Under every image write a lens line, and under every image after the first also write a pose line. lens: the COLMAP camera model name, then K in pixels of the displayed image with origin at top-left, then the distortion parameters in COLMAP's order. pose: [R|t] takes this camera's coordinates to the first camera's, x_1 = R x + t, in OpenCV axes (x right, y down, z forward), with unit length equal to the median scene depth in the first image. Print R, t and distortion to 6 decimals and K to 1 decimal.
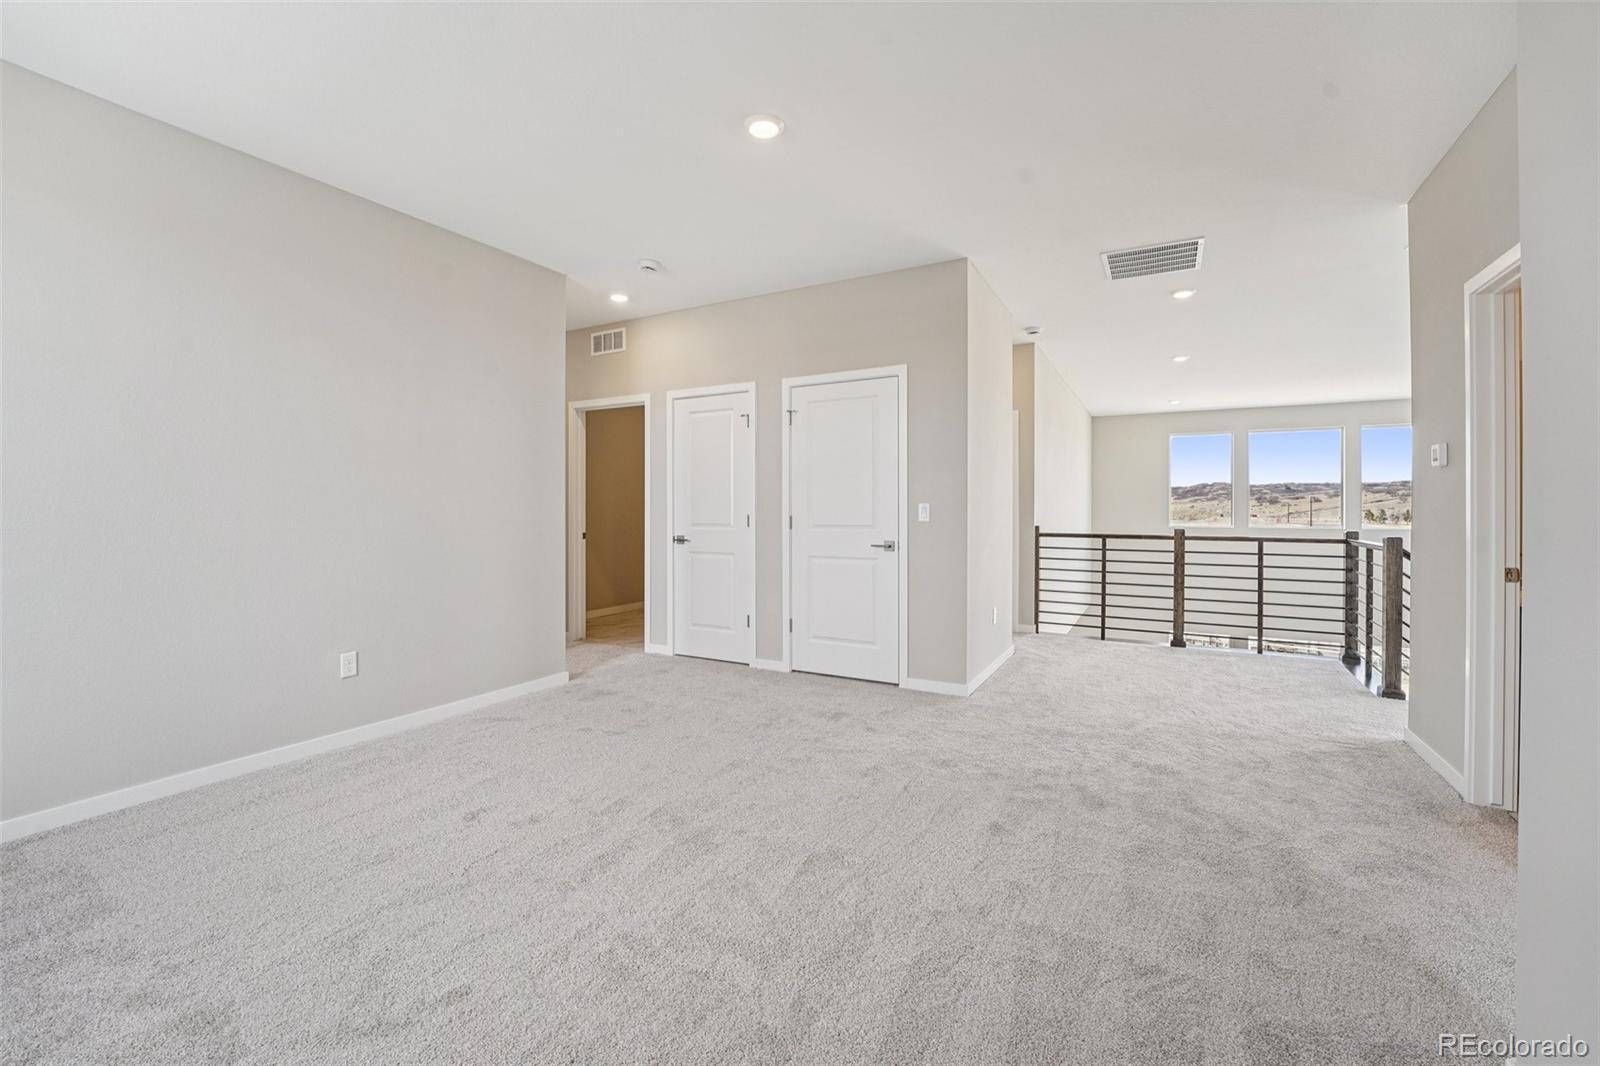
lens RADIAL K [[654.5, 0, 788.3], [0, 654.5, 515.9], [0, 0, 1]] dist [-0.026243, 0.002922]
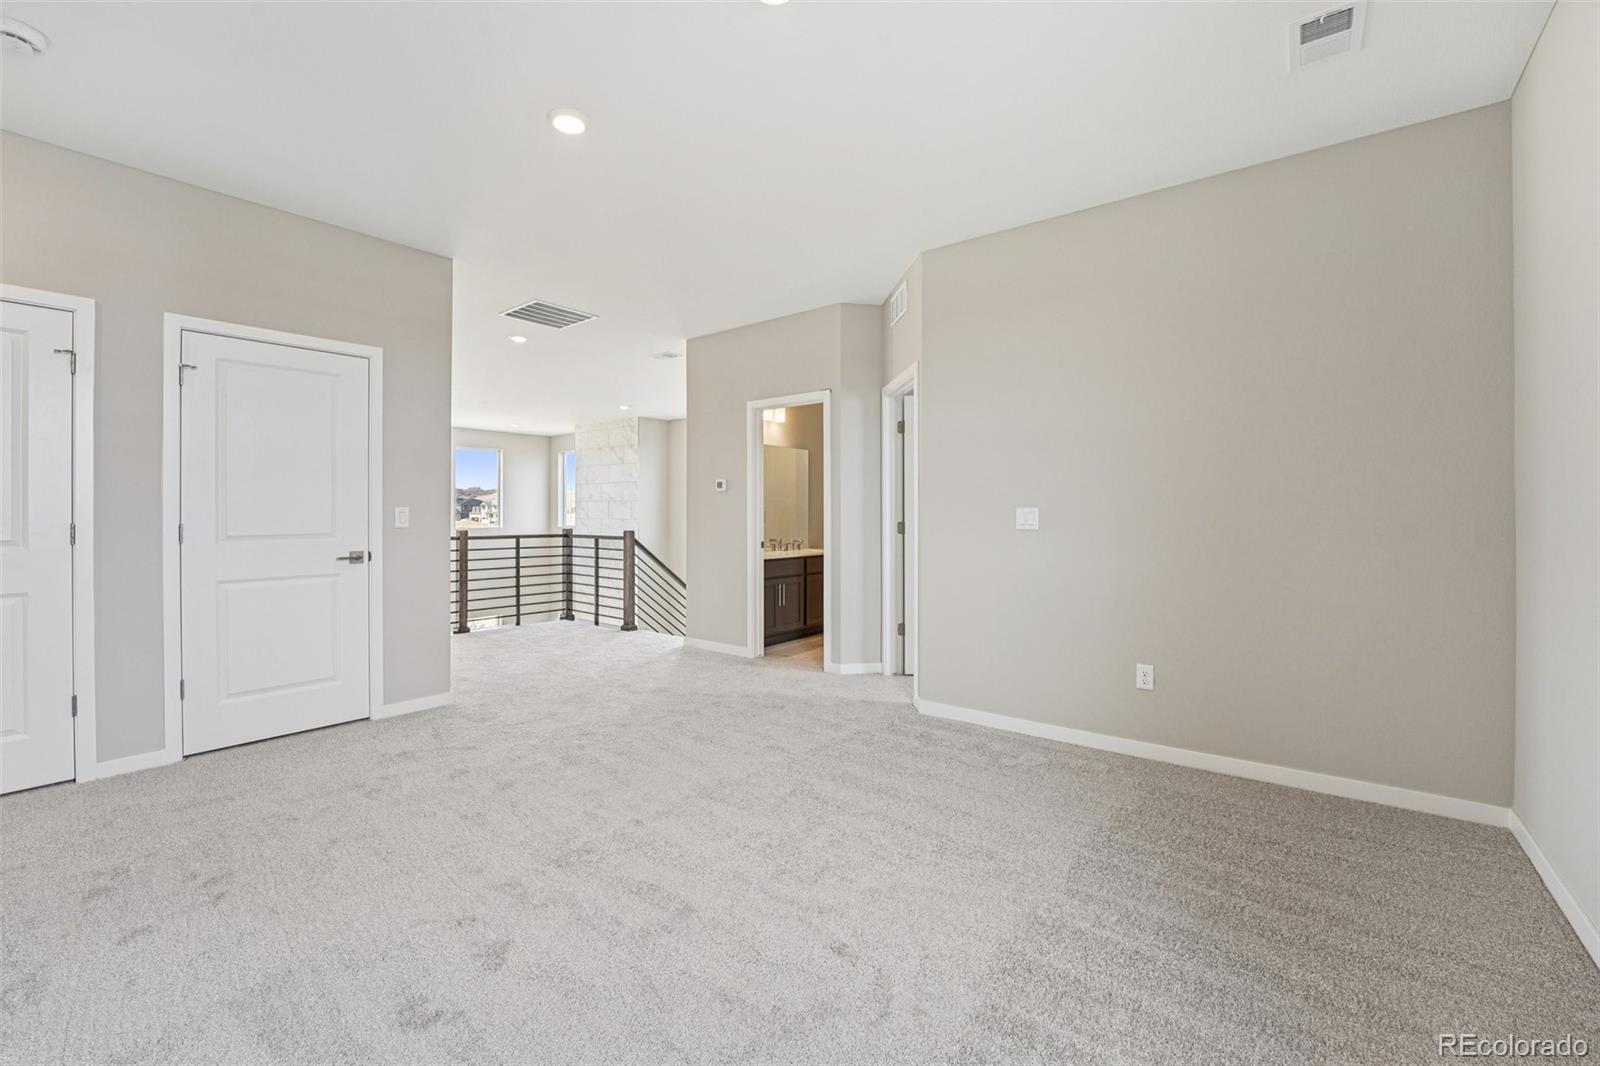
lens RADIAL K [[654.5, 0, 785.6], [0, 654.5, 520.9], [0, 0, 1]] dist [-0.026243, 0.002922]
pose [[0.173065, -0.011590, 0.984842, -0.562205], [0.008375, 0.999912, 0.010296, -0.004991], [-0.984875, 0.006466, 0.173147, 0.305751]]
